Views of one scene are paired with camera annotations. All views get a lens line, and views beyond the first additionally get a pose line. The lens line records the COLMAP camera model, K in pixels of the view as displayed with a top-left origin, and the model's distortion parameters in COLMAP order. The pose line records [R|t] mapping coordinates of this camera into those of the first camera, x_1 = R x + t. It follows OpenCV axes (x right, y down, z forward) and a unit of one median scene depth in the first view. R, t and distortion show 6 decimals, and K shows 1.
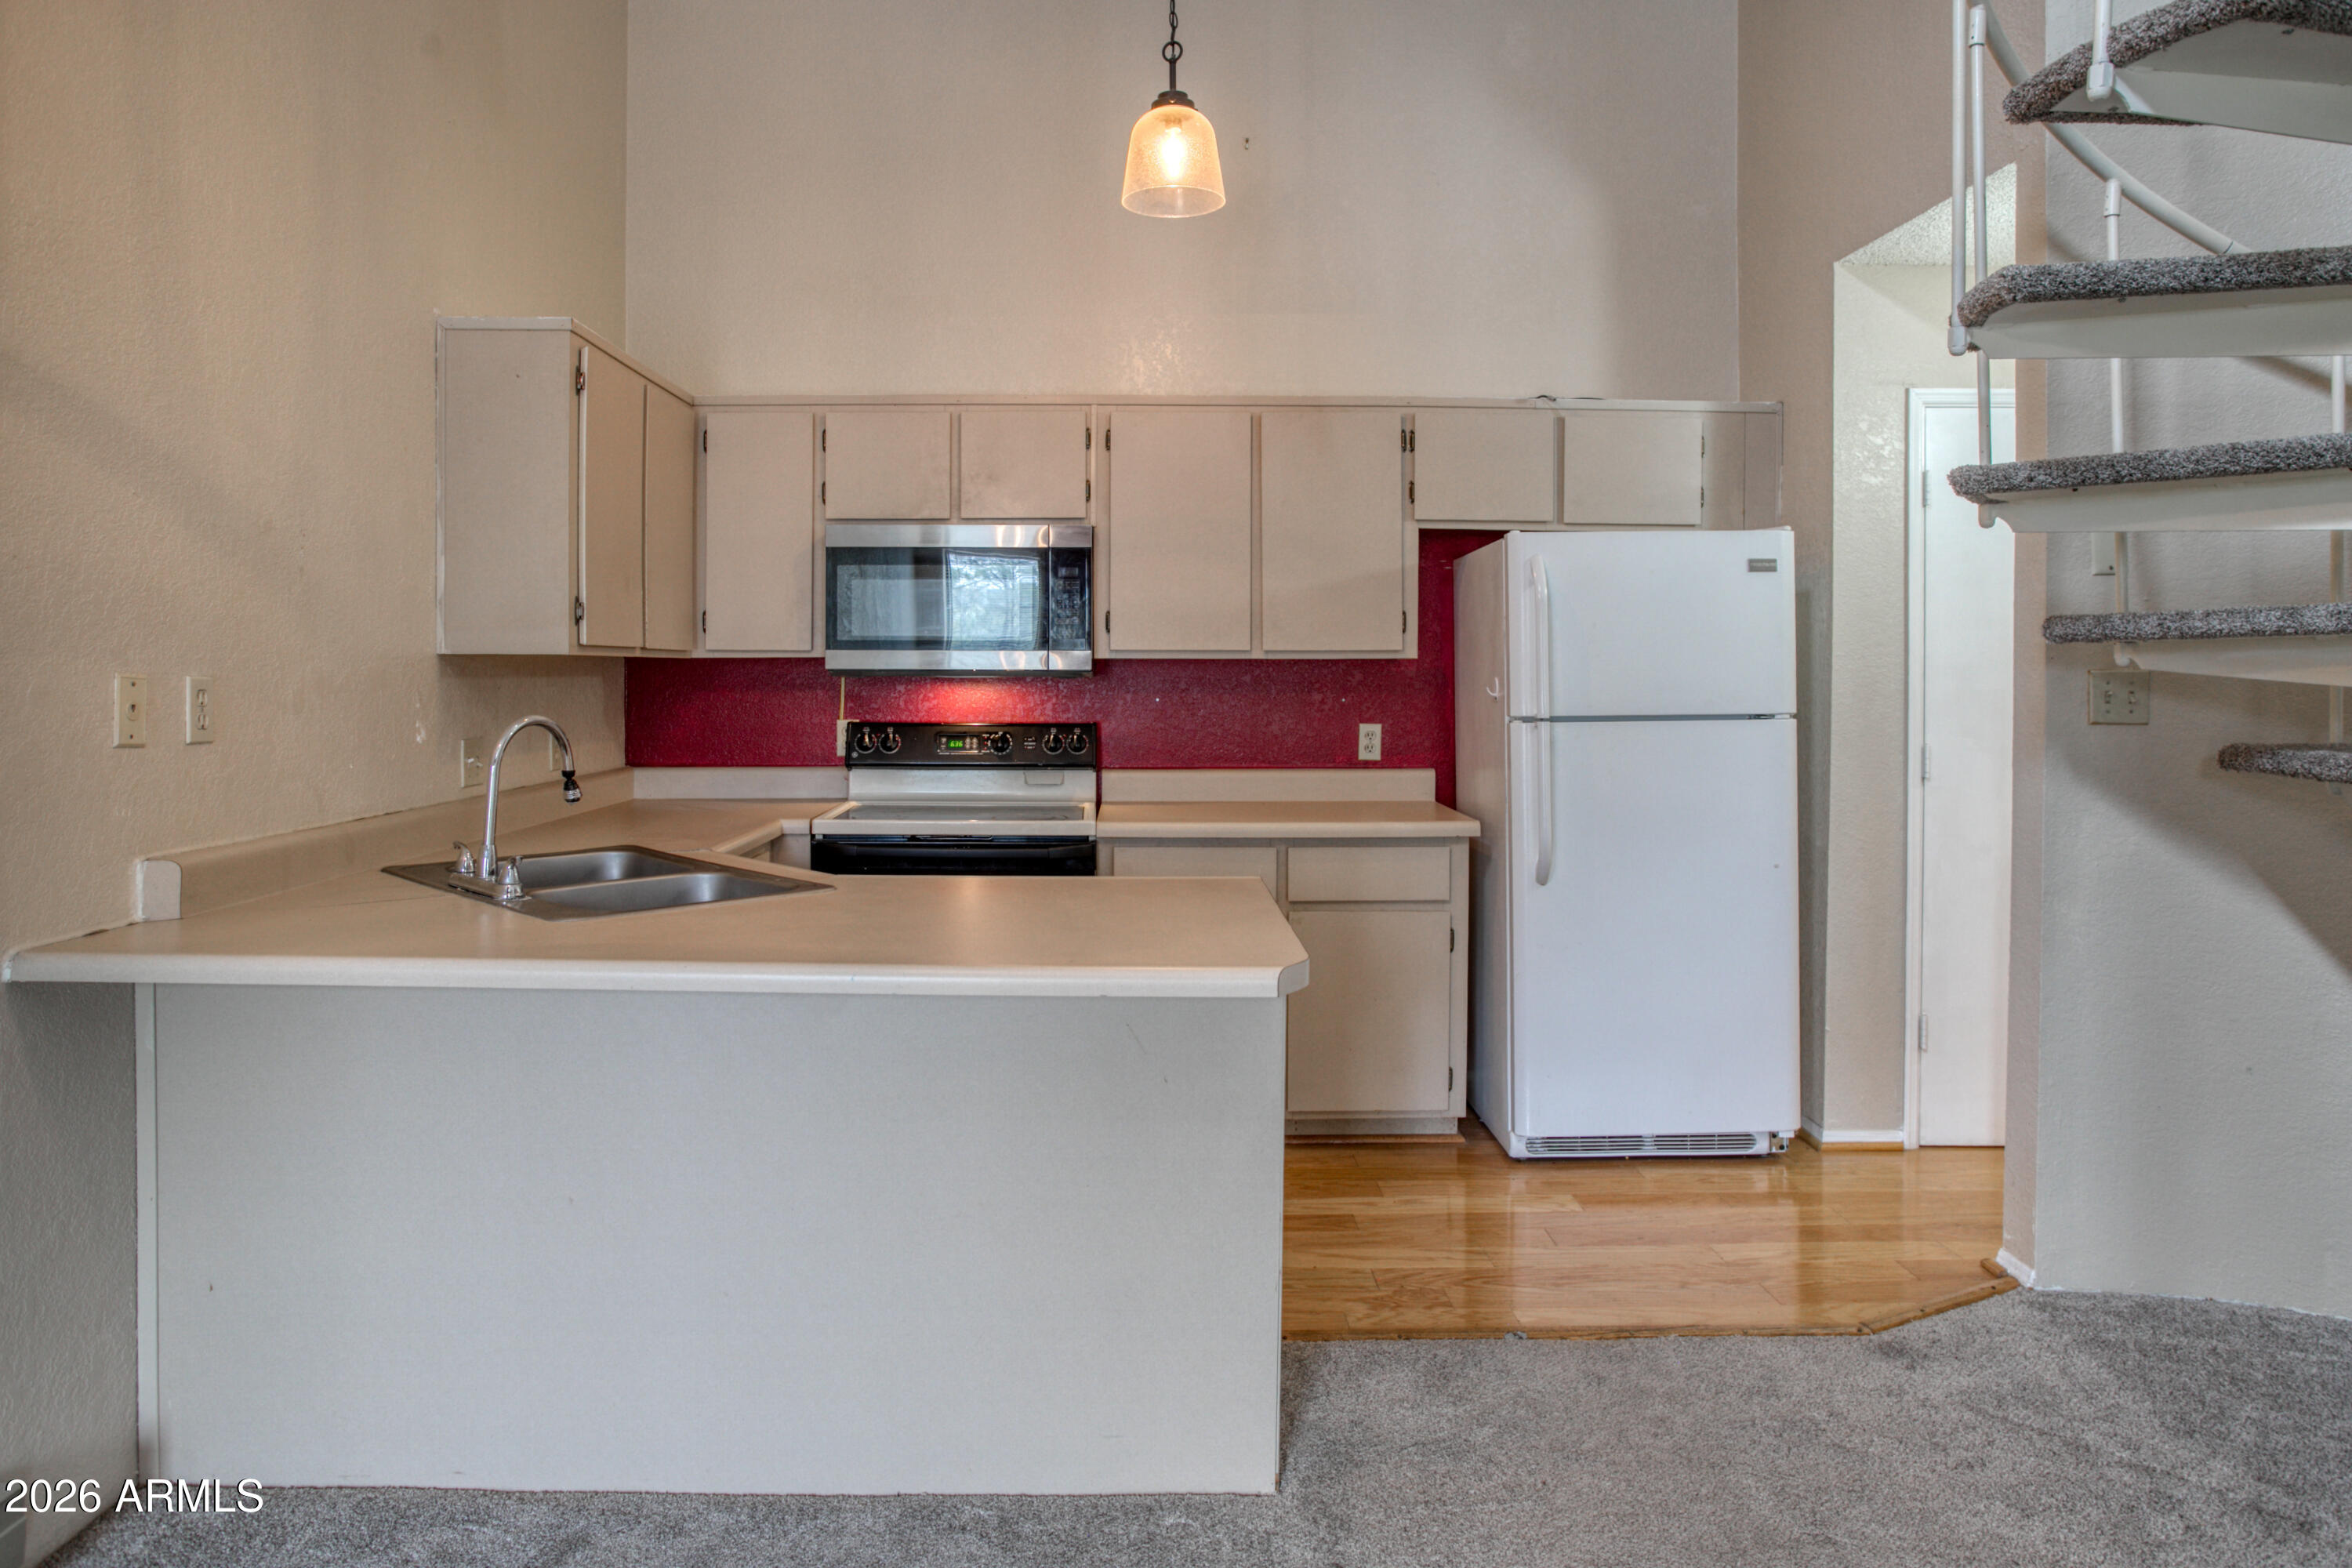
lens RADIAL K [[1481.5, 0, 1154.9], [0, 1481.5, 679.2], [0, 0, 1]] dist [-0.042017, 0.022305]
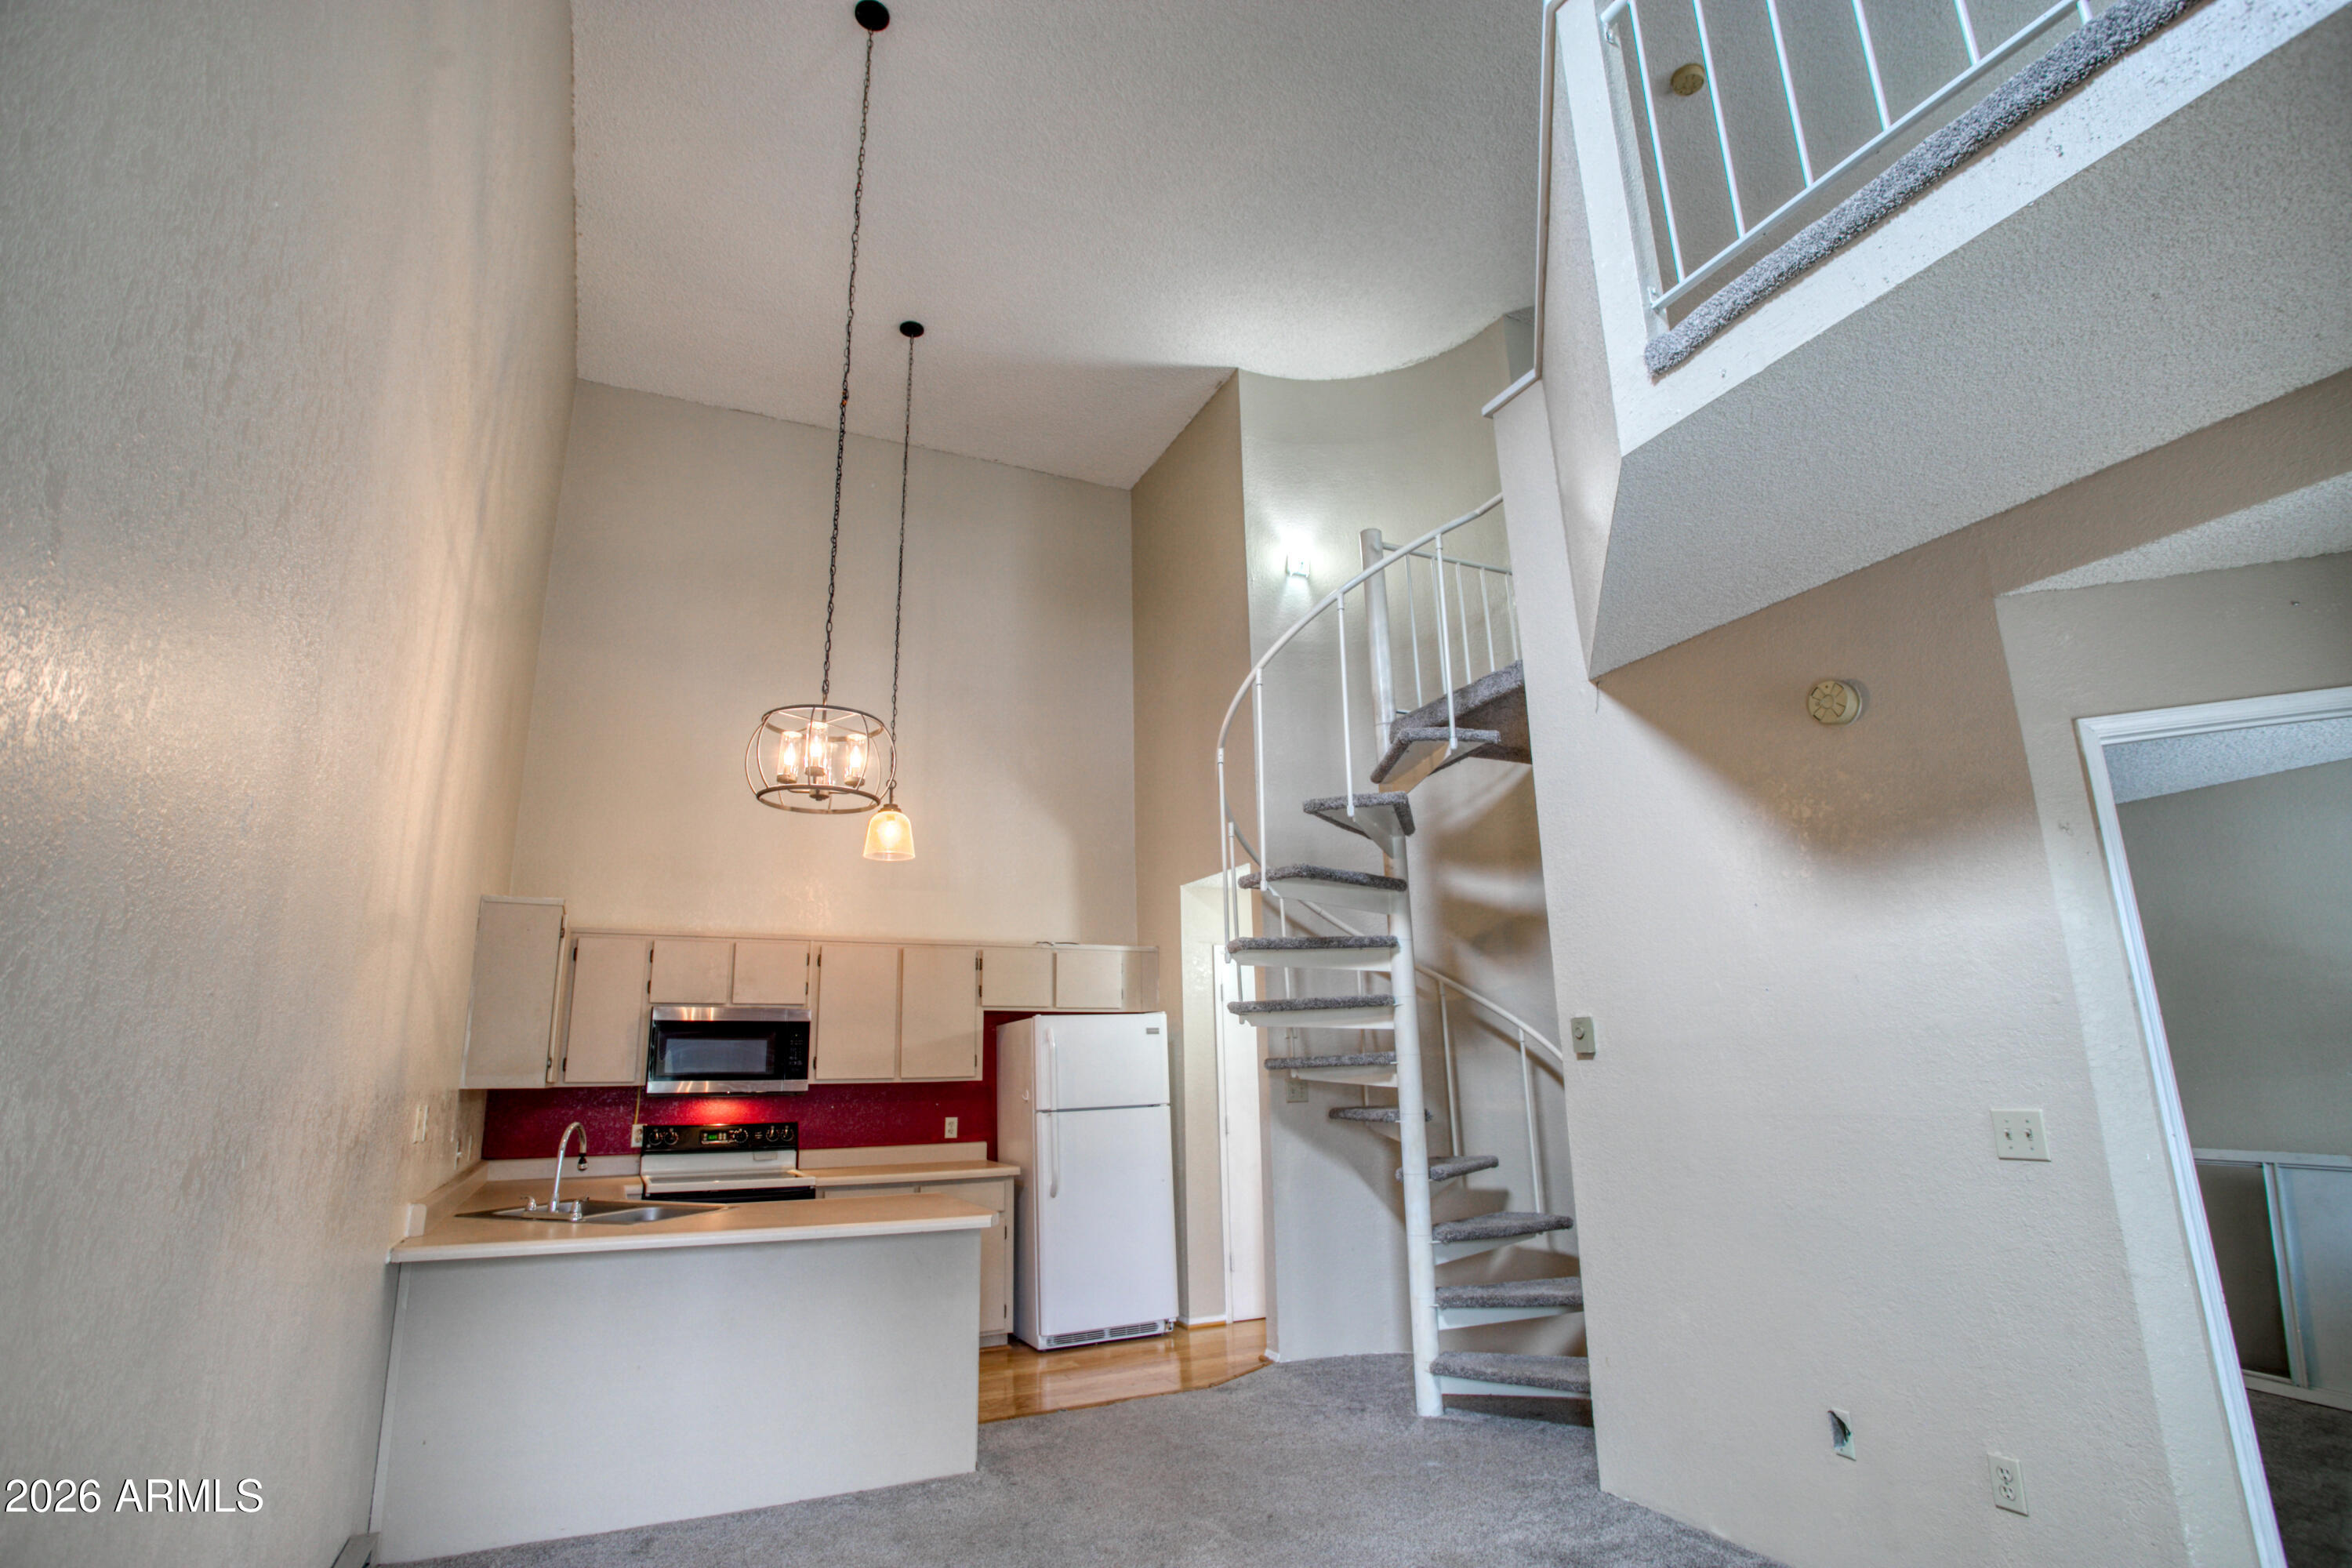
lens RADIAL K [[1157.1, 0, 1164.5], [0, 1157.1, 787.1], [0, 0, 1]] dist [-0.042160, 0.007325]
pose [[0.909521, 0.078367, 0.408205, -0.267942], [0.028008, 0.968279, -0.248295, -0.004690], [-0.414714, 0.237262, 0.878475, -0.529603]]
